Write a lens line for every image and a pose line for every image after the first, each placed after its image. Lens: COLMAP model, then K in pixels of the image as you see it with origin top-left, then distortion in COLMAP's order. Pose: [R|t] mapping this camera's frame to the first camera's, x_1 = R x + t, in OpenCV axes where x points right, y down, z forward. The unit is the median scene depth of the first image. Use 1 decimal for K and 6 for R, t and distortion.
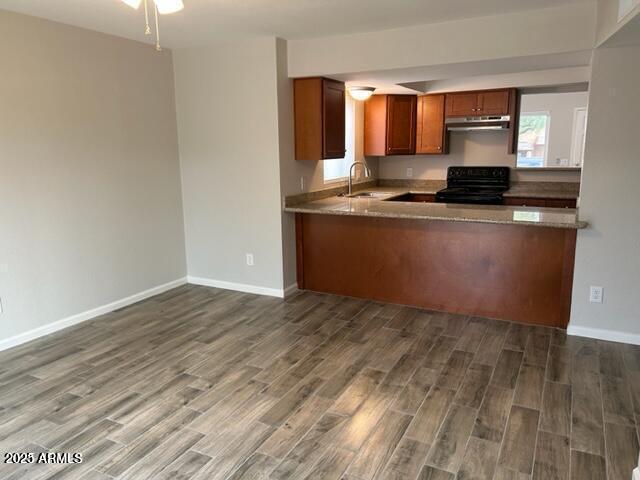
lens RADIAL K [[484.1, 0, 319.7], [0, 484.1, 236.5], [0, 0, 1]] dist [0.063456, -0.070518]
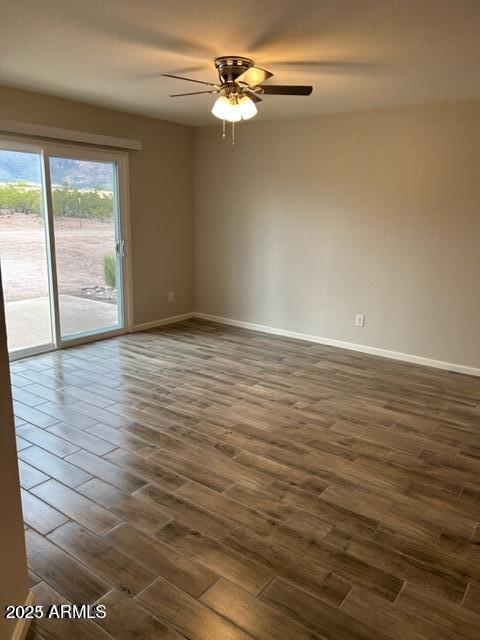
lens RADIAL K [[484.1, 0, 246.5], [0, 484.1, 314.3], [0, 0, 1]] dist [0.063456, -0.070518]
pose [[-0.154554, 0.219968, -0.963186, 0.776292], [-0.210578, 0.945165, 0.249641, -0.164677], [0.965282, 0.241409, -0.099758, 0.791093]]
